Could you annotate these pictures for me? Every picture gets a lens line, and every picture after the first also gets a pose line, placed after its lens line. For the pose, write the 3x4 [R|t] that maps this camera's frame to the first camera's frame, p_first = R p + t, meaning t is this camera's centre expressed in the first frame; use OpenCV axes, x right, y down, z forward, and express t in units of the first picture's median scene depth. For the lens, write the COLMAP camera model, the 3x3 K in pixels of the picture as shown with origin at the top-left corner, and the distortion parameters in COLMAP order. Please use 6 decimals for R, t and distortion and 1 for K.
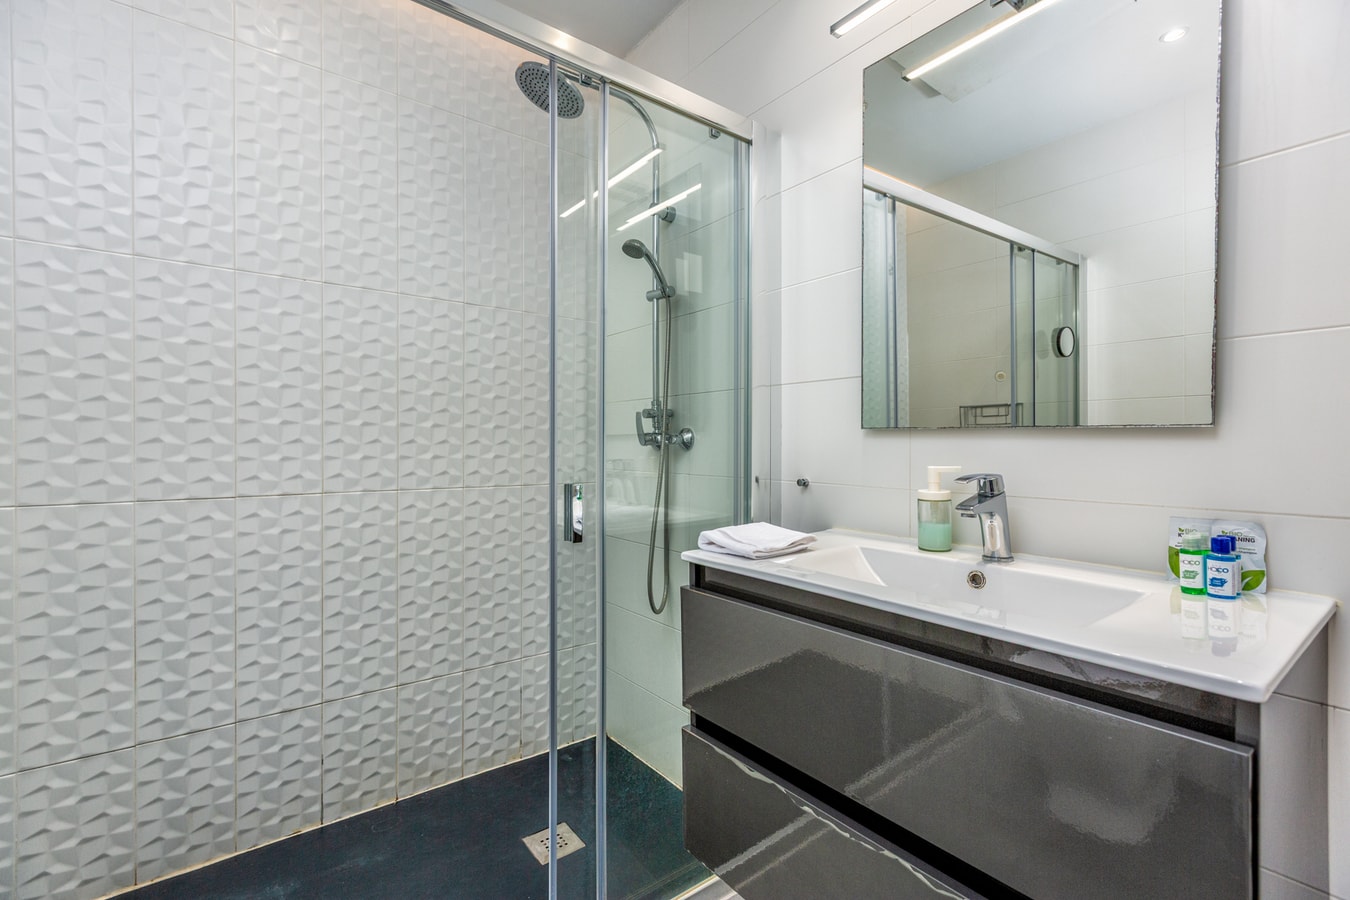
lens RADIAL K [[626.0, 0, 666.1], [0, 626.0, 443.7], [0, 0, 1]] dist [0.022780, -0.006362]
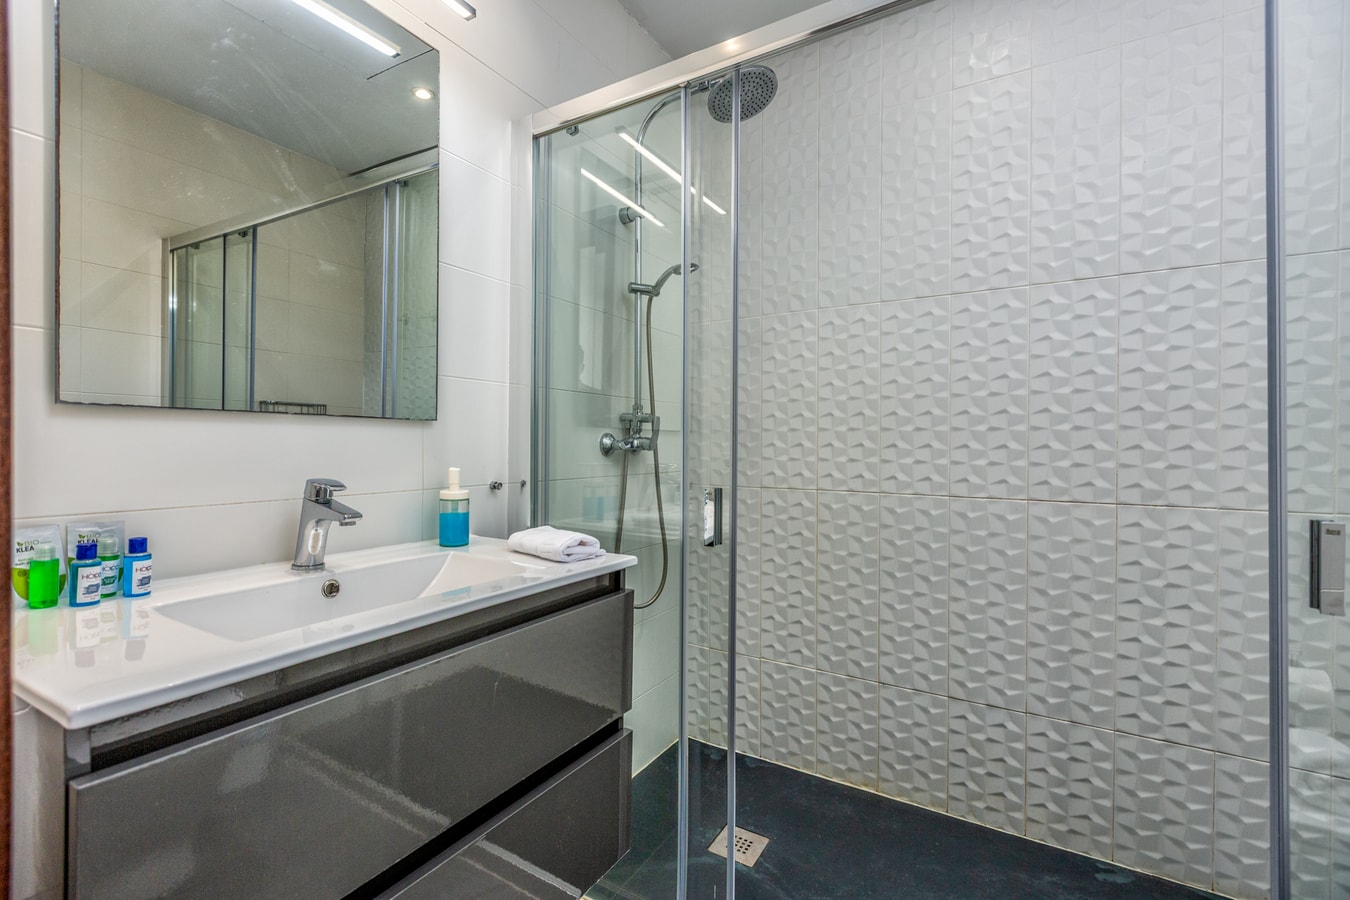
lens RADIAL K [[626.0, 0, 675.8], [0, 626.0, 448.9], [0, 0, 1]] dist [0.022780, -0.006362]
pose [[0.355263, 0.002651, -0.934763, 0.098997], [-0.004341, 0.999990, 0.001187, 0.000062], [0.934756, 0.003636, 0.355270, 0.074862]]
